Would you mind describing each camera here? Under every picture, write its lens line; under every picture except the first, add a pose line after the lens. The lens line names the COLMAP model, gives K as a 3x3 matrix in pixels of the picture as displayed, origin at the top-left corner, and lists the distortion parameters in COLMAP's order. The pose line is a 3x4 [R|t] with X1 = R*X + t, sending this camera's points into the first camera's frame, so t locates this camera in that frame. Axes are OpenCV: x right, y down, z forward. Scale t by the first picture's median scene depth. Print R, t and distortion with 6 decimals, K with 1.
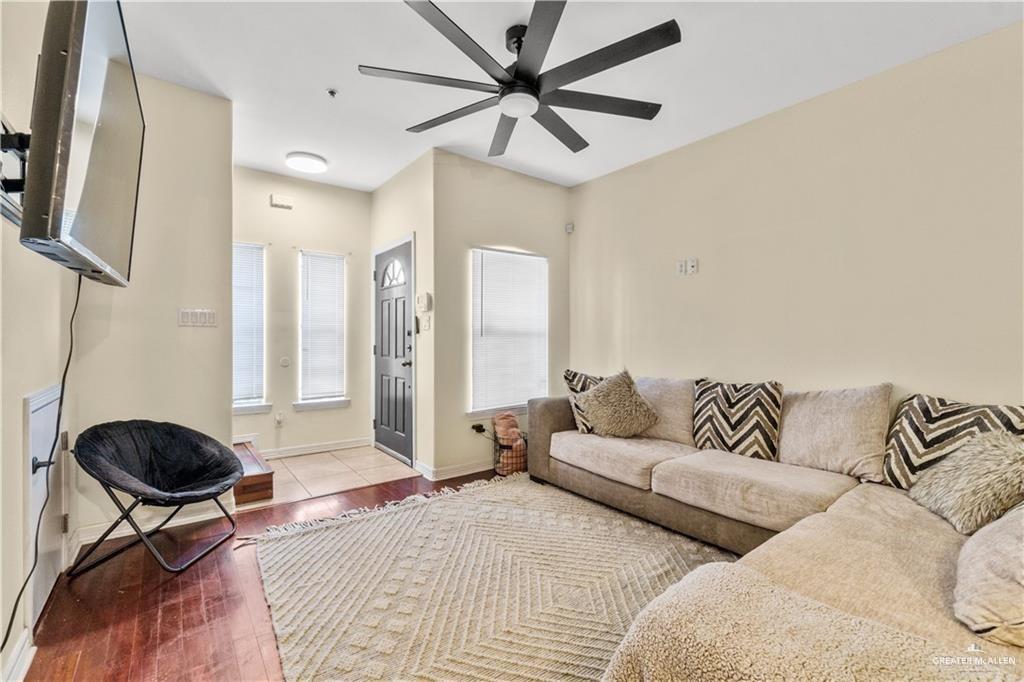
lens RADIAL K [[441.3, 0, 512.0], [0, 441.3, 341.0], [0, 0, 1]] dist [-0.000353, 0.000141]
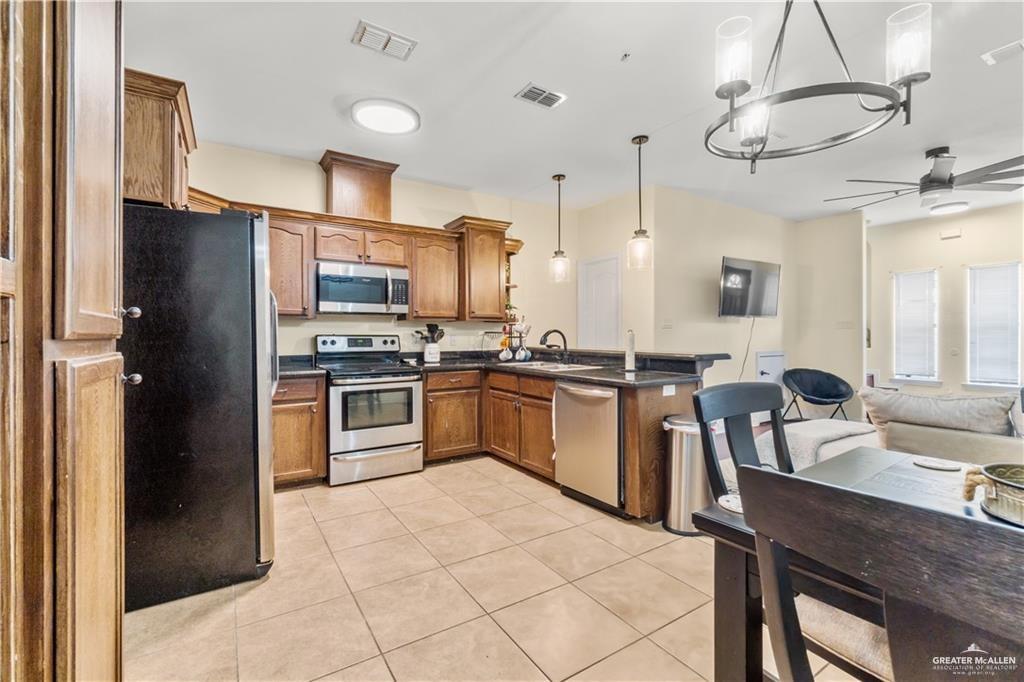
lens RADIAL K [[455.7, 0, 507.8], [0, 455.7, 337.5], [0, 0, 1]] dist [0.001542, 0.000245]
pose [[-0.080482, -0.001334, -0.996755, 1.067938], [-0.006154, 0.999981, -0.000841, 0.014407], [0.996737, 0.006067, -0.080488, -0.270056]]
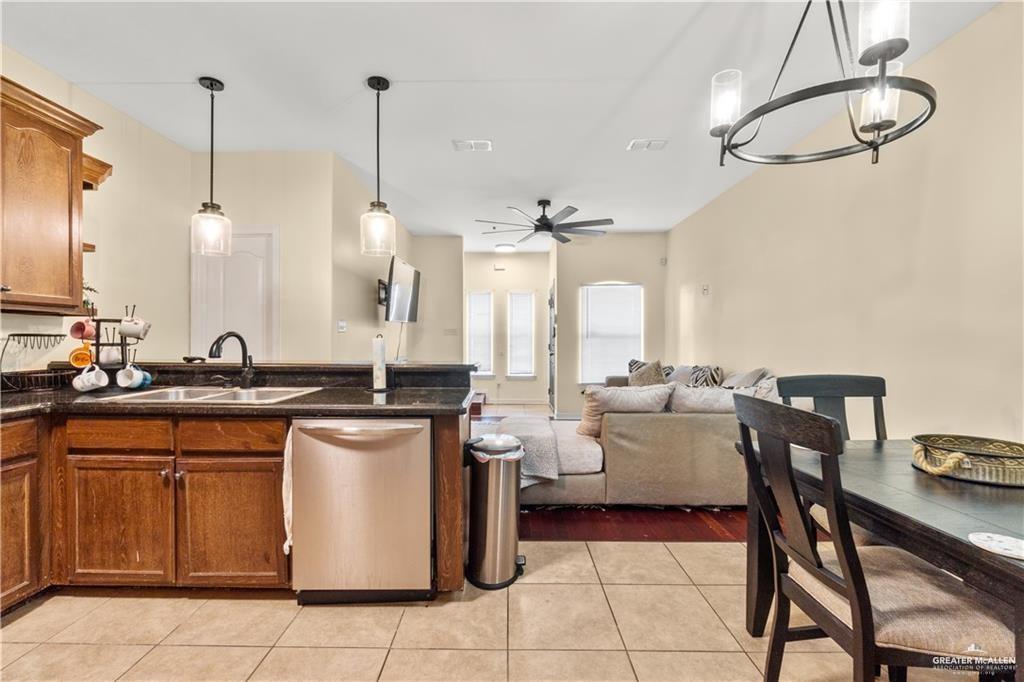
lens RADIAL K [[441.3, 0, 512.0], [0, 441.3, 341.0], [0, 0, 1]] dist [-0.000353, 0.000141]
pose [[0.792688, -0.002404, -0.609622, 0.708538], [-0.001541, 0.999981, -0.005948, 0.010349], [0.609625, 0.005654, 0.792670, -0.484104]]
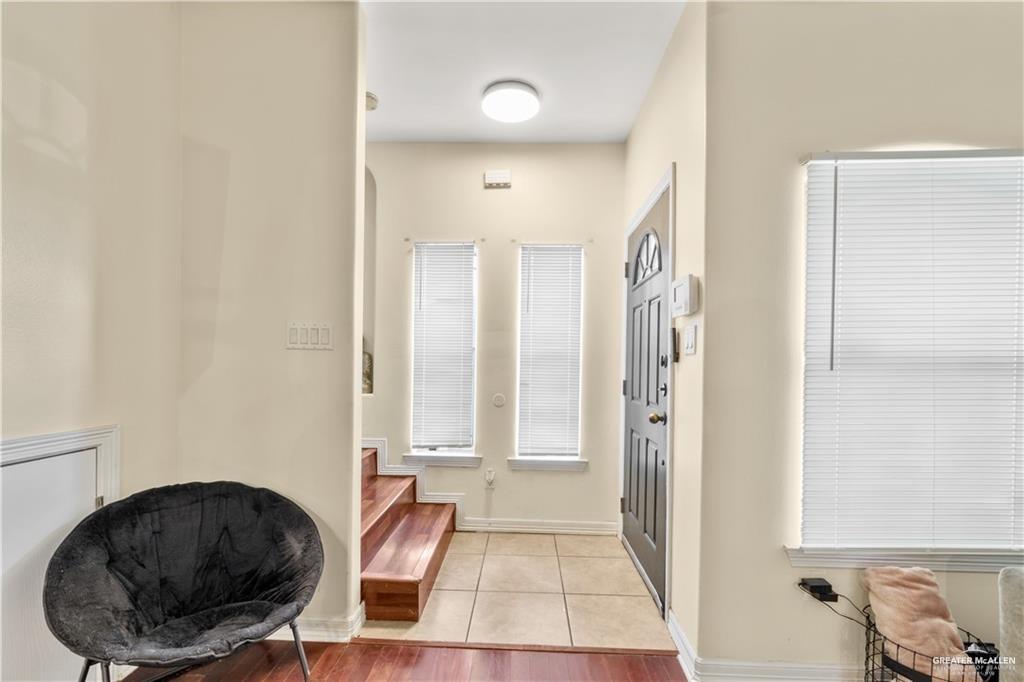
lens RADIAL K [[456.6, 0, 504.8], [0, 456.6, 366.8], [0, 0, 1]] dist [0.002852, 0.000806]
pose [[0.763356, 0.012626, -0.645854, -0.025099], [-0.017329, 0.999849, -0.000935, -0.007327], [0.645745, 0.011905, 0.763460, 0.468071]]
